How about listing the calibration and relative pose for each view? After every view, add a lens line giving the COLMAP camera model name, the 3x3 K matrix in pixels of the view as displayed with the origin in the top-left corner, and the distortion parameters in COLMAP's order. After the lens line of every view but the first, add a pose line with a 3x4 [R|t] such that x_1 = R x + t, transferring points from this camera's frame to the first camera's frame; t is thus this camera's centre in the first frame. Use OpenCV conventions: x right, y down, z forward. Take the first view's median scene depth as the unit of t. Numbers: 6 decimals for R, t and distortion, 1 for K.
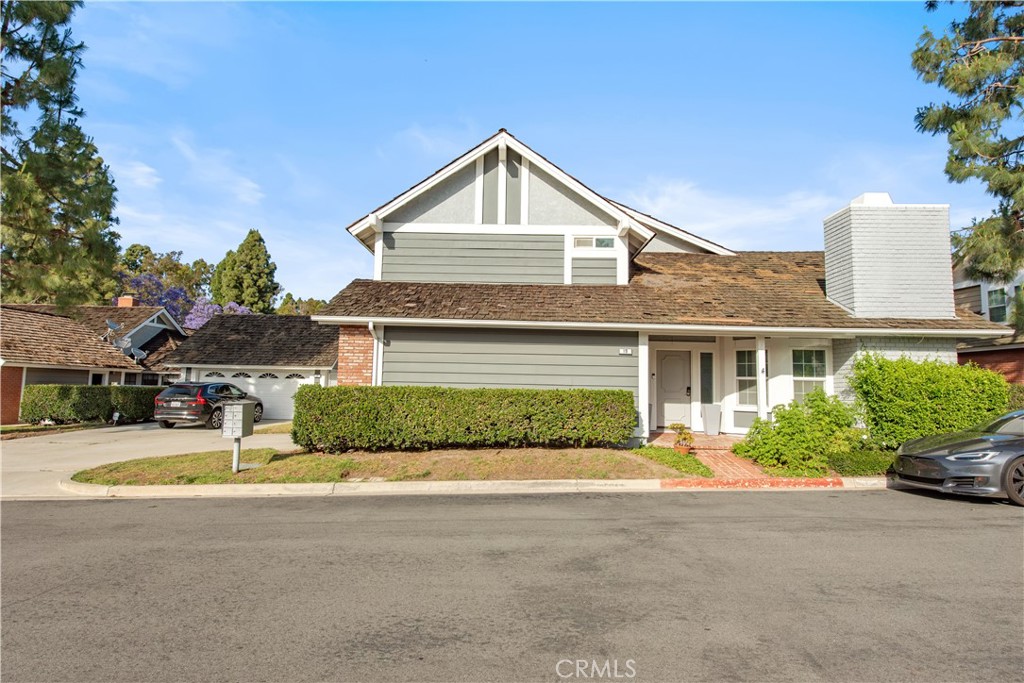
lens RADIAL K [[521.3, 0, 516.4], [0, 521.3, 342.0], [0, 0, 1]] dist [0.001456, -0.000095]
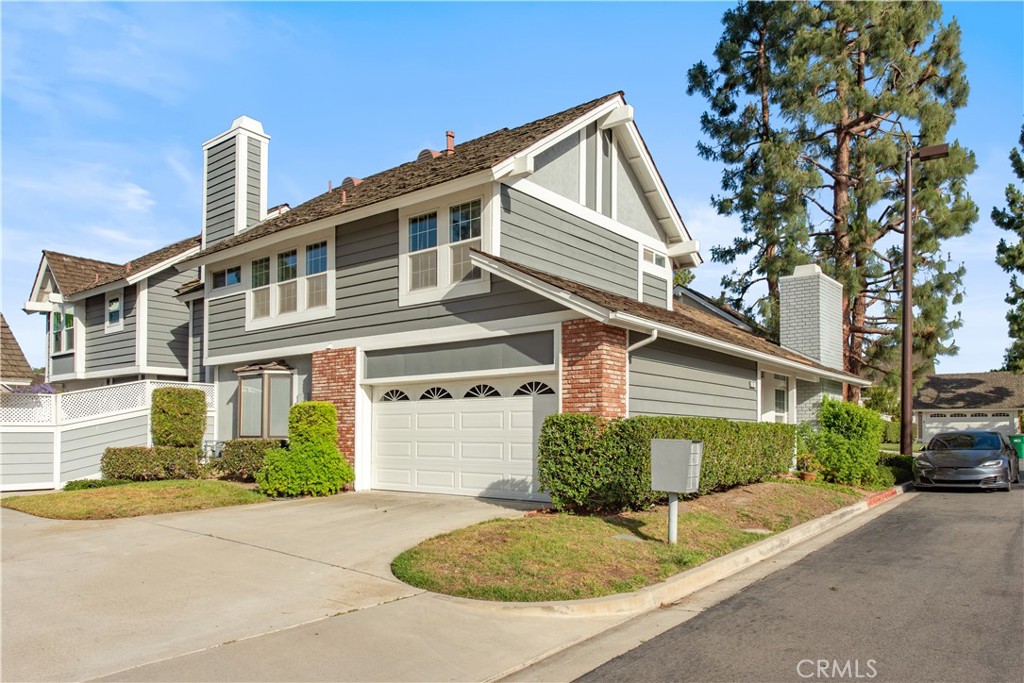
lens RADIAL K [[695.9, 0, 508.1], [0, 695.9, 414.6], [0, 0, 1]] dist [0.028043, -0.016105]
pose [[0.640127, 0.011743, 0.768180, -0.922167], [-0.064019, 0.997221, 0.038103, 0.044680], [-0.765597, -0.073569, 0.639100, 0.416503]]
